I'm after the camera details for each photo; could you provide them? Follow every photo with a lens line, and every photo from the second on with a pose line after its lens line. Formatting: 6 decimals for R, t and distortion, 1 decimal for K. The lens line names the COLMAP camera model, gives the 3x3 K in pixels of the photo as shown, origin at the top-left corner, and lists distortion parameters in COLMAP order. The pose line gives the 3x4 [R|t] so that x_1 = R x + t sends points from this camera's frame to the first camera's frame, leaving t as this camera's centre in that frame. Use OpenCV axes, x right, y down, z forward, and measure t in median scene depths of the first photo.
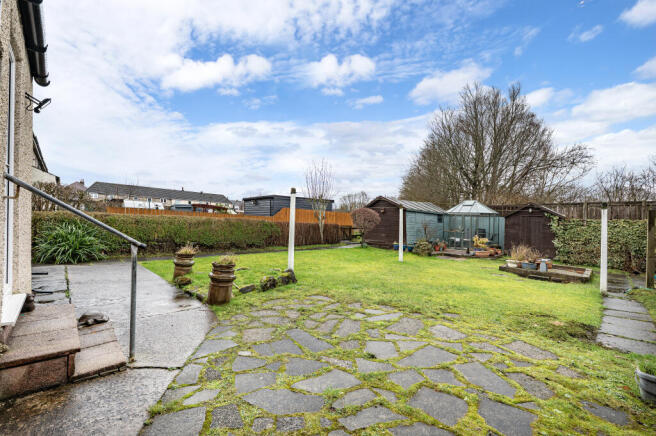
lens RADIAL K [[258.1, 0, 337.1], [0, 258.1, 218.7], [0, 0, 1]] dist [-0.000952, -0.000109]
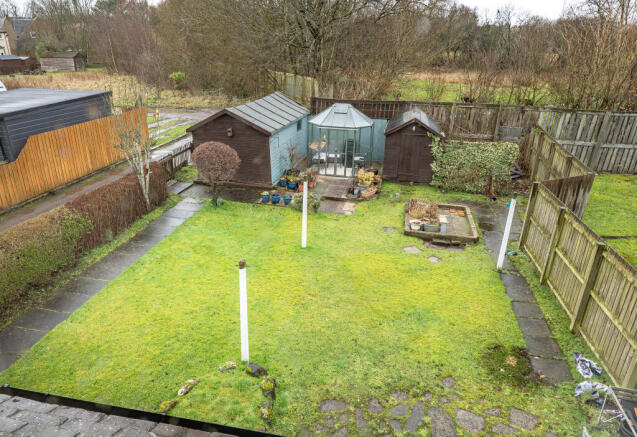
lens RADIAL K [[420.5, 0, 318.5], [0, 420.5, 218.5], [0, 0, 1]] dist [0.001342, 0.000242]
pose [[0.840985, -0.202546, 0.501717, -0.245089], [-0.010313, 0.921118, 0.389147, -0.300111], [-0.540961, -0.332441, 0.772557, 0.038685]]
